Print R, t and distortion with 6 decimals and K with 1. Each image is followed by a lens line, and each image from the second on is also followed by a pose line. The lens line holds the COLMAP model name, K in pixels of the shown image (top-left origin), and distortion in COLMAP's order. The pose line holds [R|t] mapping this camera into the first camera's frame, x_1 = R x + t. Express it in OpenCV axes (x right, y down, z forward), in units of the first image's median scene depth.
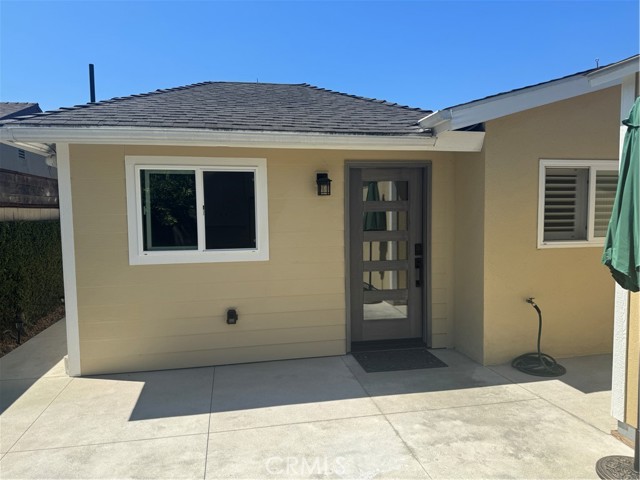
lens RADIAL K [[450.5, 0, 314.9], [0, 450.5, 242.2], [0, 0, 1]] dist [0.047430, -0.058369]
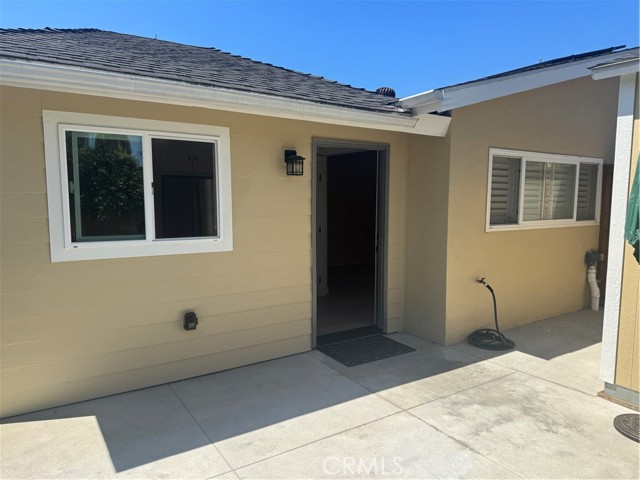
lens RADIAL K [[450.5, 0, 317.5], [0, 450.5, 243.8], [0, 0, 1]] dist [0.047430, -0.058369]
pose [[0.926510, -0.024065, 0.375500, -0.290197], [0.012208, 0.999350, 0.033923, 0.001446], [-0.376072, -0.026846, 0.926202, 0.168581]]
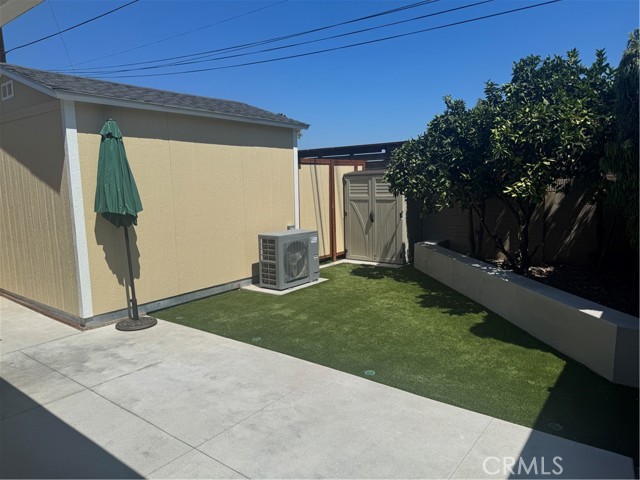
lens RADIAL K [[450.5, 0, 317.1], [0, 450.5, 239.9], [0, 0, 1]] dist [0.047430, -0.058369]
pose [[-0.659705, -0.069021, 0.748349, -0.727935], [0.085668, 0.982376, 0.166127, -0.049829], [-0.746626, 0.173705, -0.642165, 0.974886]]
